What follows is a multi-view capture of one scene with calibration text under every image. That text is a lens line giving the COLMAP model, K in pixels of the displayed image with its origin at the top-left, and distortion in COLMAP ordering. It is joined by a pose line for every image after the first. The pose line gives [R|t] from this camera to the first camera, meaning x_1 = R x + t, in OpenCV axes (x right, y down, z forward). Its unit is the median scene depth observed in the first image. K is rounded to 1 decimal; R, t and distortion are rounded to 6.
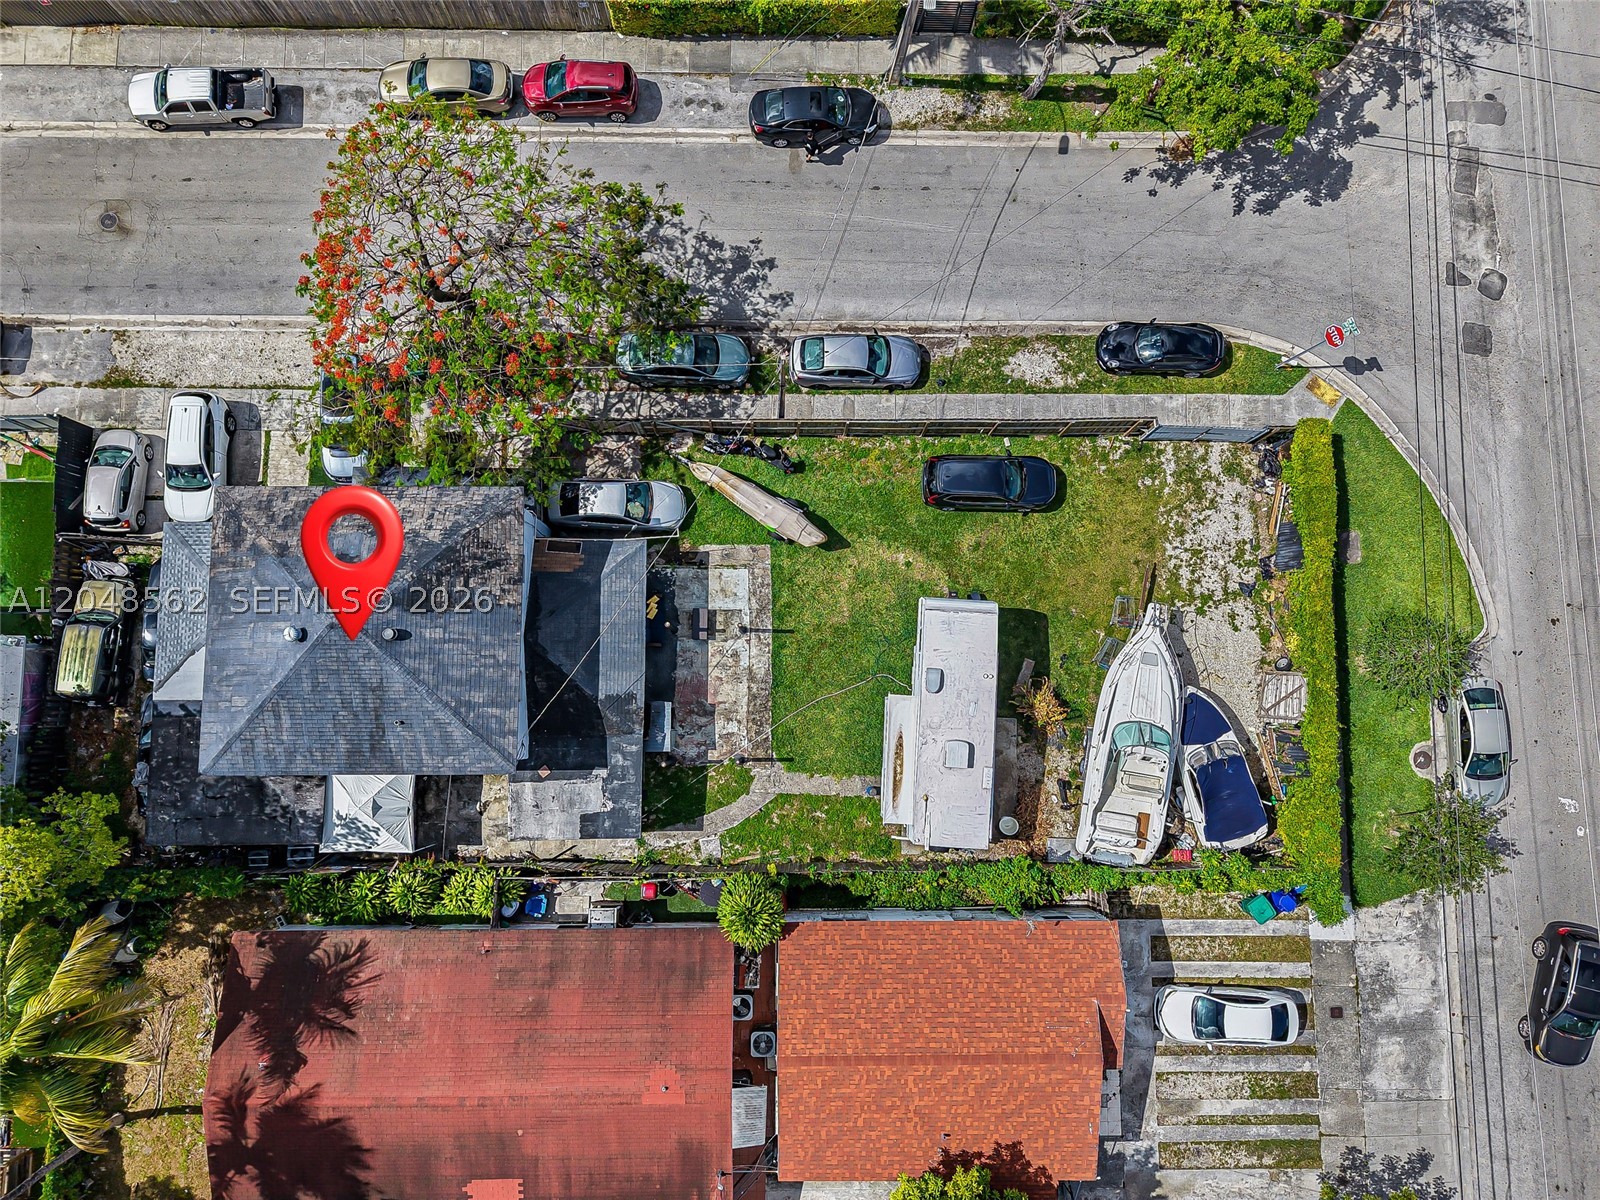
lens RADIAL K [[1067.9, 0, 799.0], [0, 1067.9, 595.3], [0, 0, 1]] dist [0.020780, -0.017060]
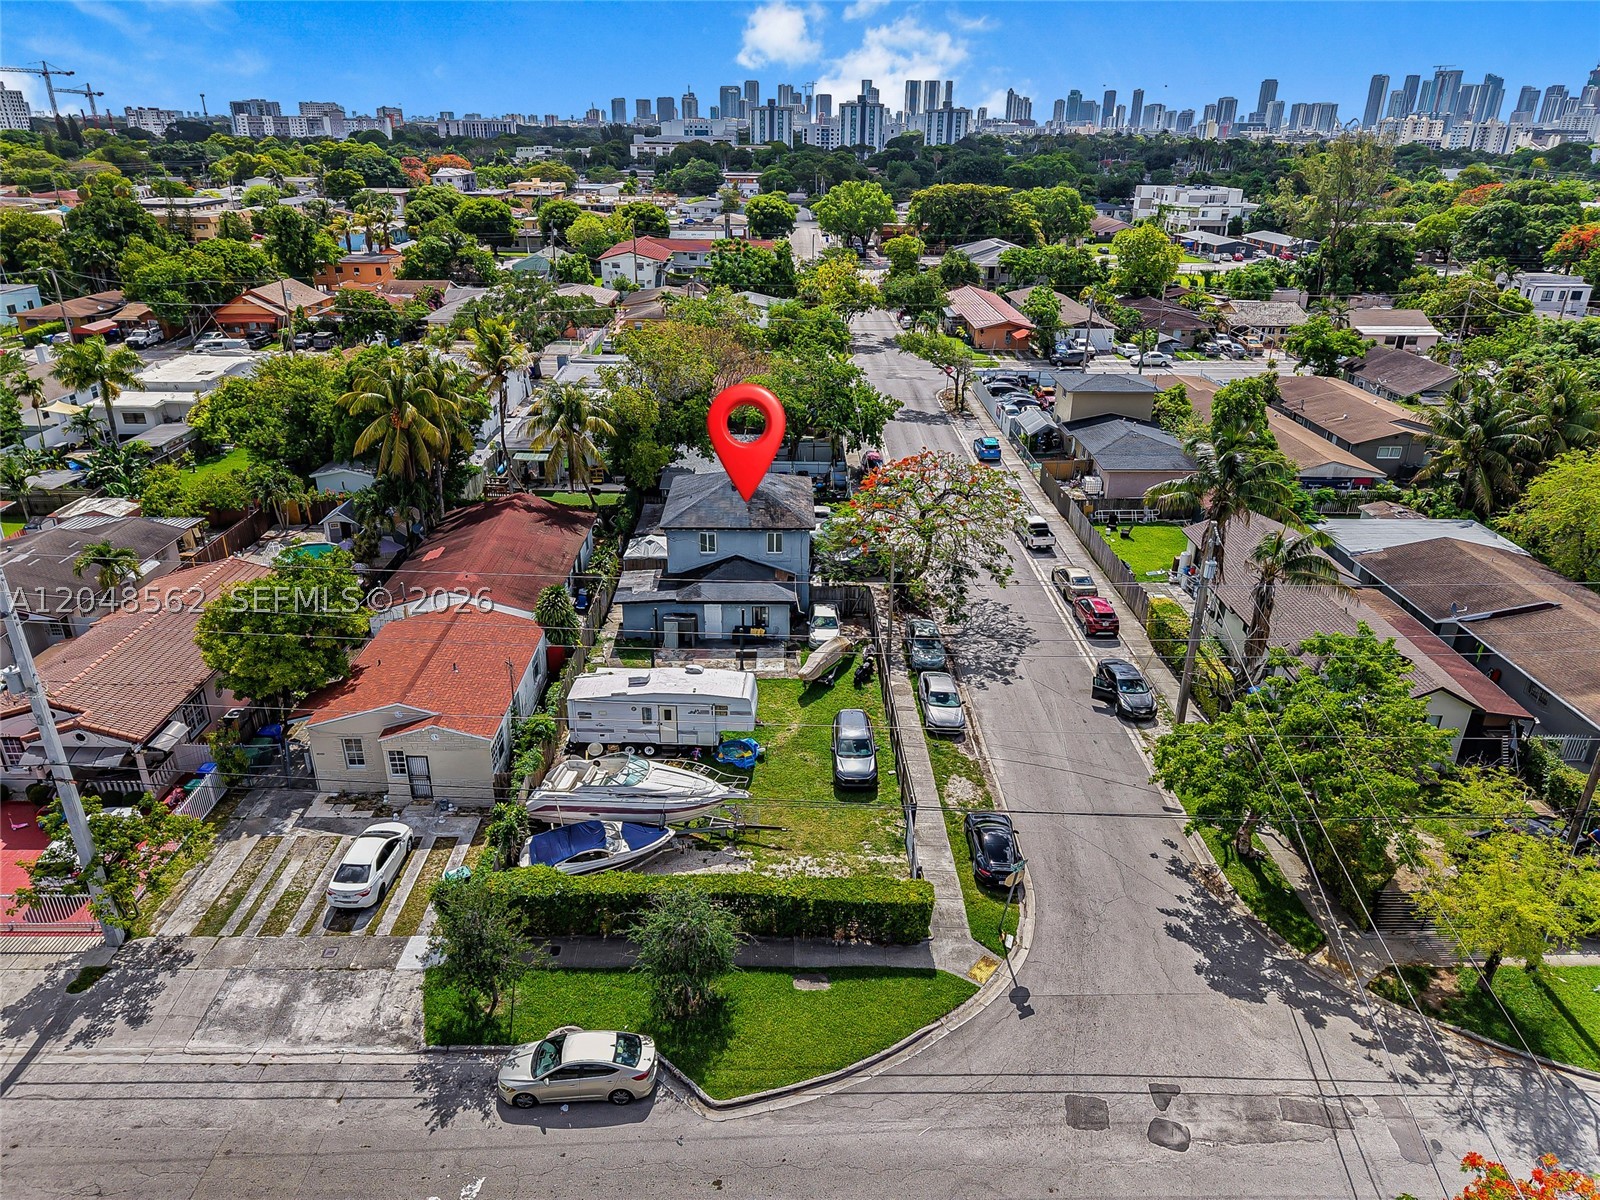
lens RADIAL K [[1067.9, 0, 794.6], [0, 1067.9, 599.4], [0, 0, 1]] dist [0.020780, -0.017060]
pose [[0.011213, 0.388714, -0.921290, 1.209509], [-0.995329, 0.092695, 0.026996, -0.084230], [0.095893, 0.916684, 0.387937, 0.344797]]
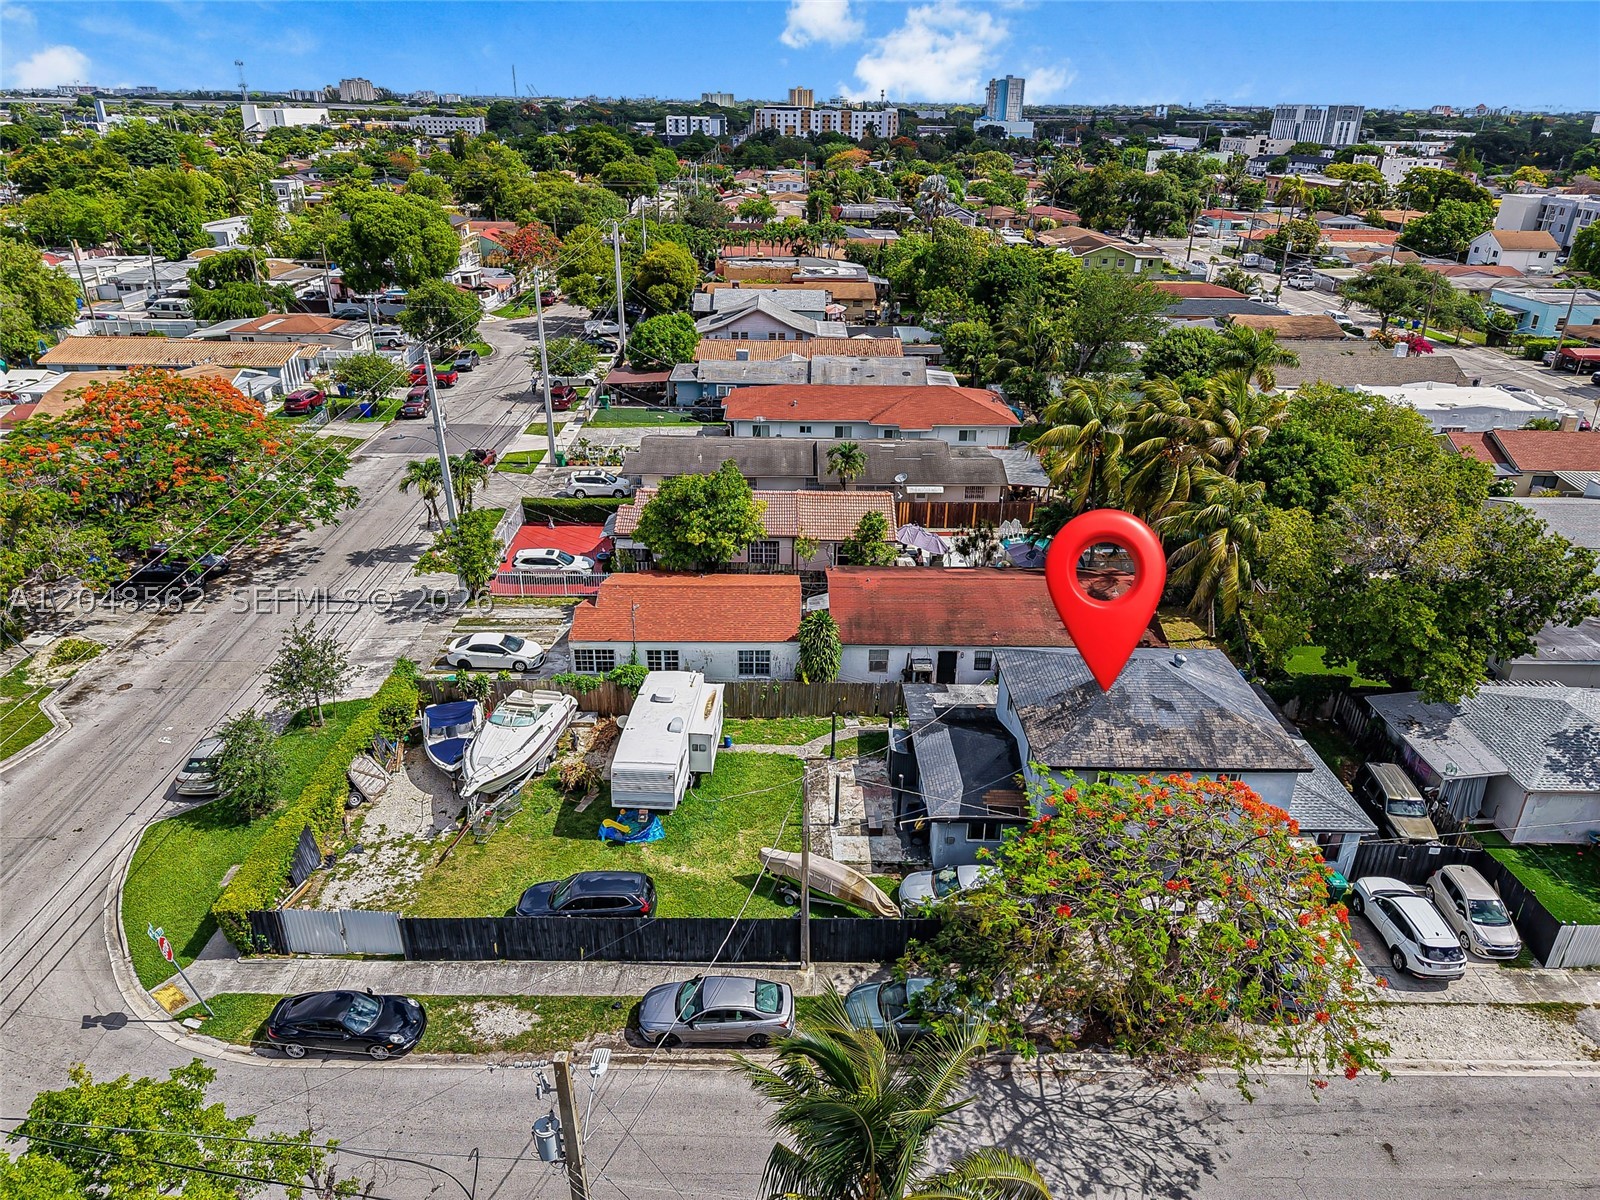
lens RADIAL K [[1067.9, 0, 794.3], [0, 1067.9, 595.4], [0, 0, 1]] dist [0.020780, -0.017060]
pose [[-0.999498, -0.025781, -0.018402, 0.016053], [-0.009210, -0.319323, 0.947601, -0.907871], [-0.030306, 0.947295, 0.318925, 0.410340]]
